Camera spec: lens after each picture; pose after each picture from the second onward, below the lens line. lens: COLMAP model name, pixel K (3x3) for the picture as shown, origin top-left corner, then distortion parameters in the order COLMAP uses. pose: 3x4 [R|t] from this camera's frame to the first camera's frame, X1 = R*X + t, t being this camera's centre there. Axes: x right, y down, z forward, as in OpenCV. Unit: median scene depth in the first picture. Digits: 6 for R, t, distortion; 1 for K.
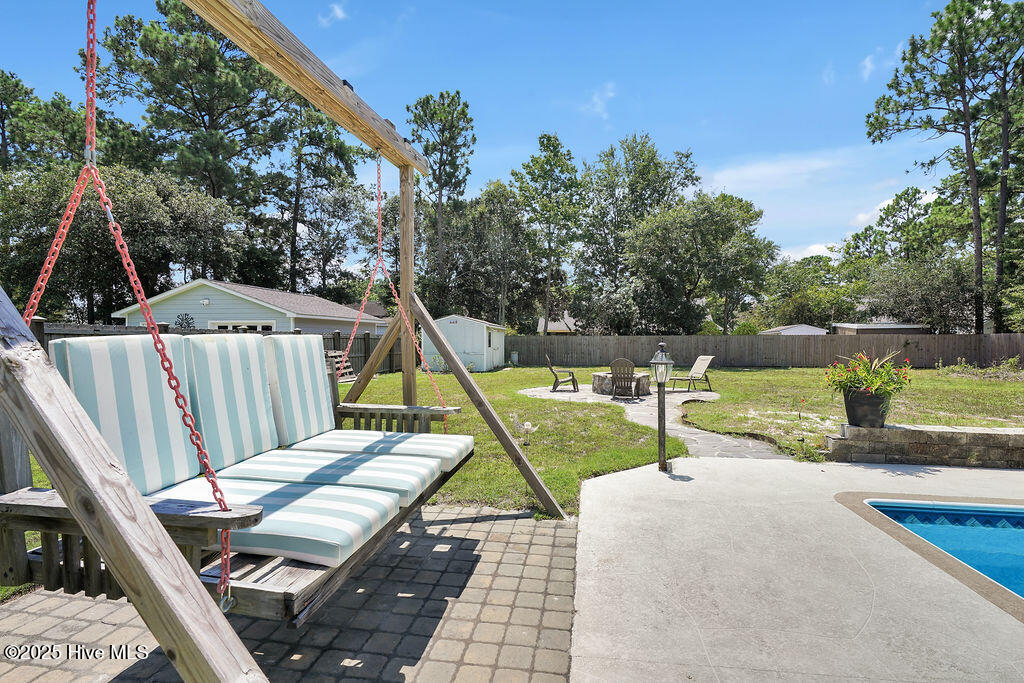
lens RADIAL K [[482.7, 0, 506.6], [0, 482.7, 343.0], [0, 0, 1]] dist [-0.003087, -0.000117]
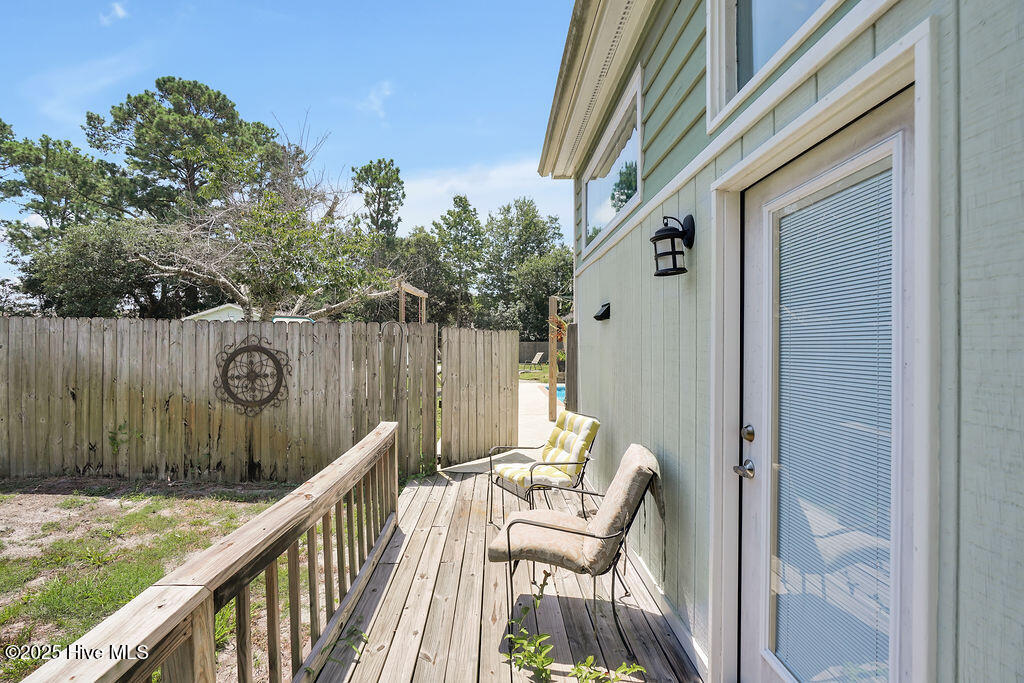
lens RADIAL K [[466.4, 0, 506.2], [0, 466.4, 340.6], [0, 0, 1]] dist [-0.006461, 0.000451]
pose [[0.982627, 0.005374, 0.185515, -0.027571], [-0.002326, 0.999859, -0.016644, 0.002791], [-0.185578, 0.015923, 0.982500, -0.333817]]
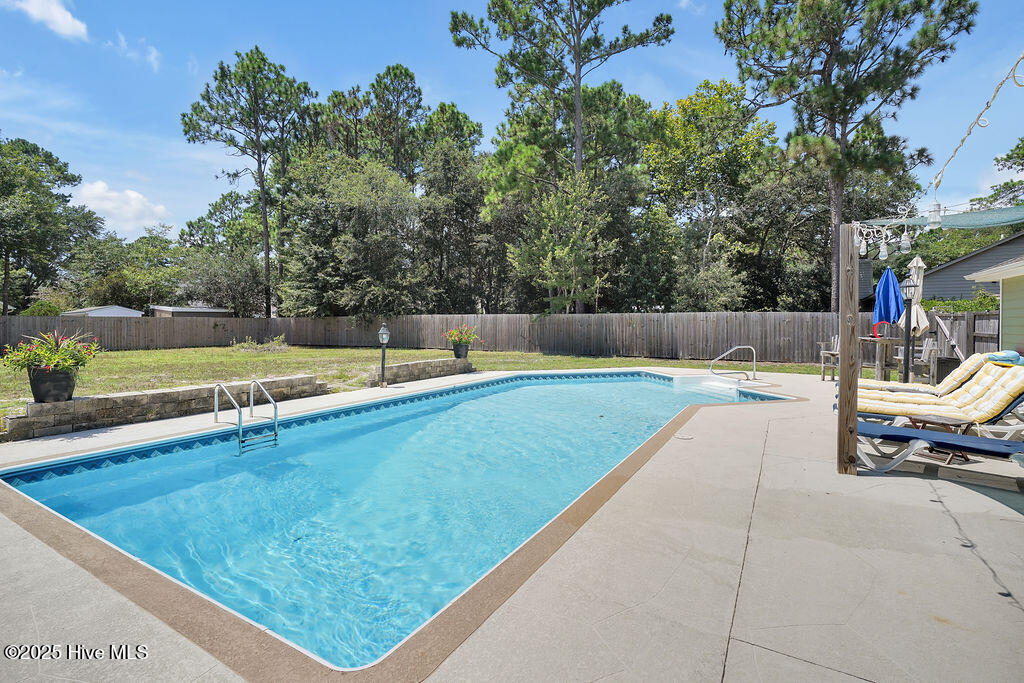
lens RADIAL K [[473.8, 0, 512.1], [0, 473.8, 321.2], [0, 0, 1]] dist [-0.001194, -0.000078]
pose [[0.361090, 0.004462, 0.932520, 0.025044], [0.004244, 0.999970, -0.006428, 0.001161], [-0.932521, 0.006279, 0.361061, -0.060910]]
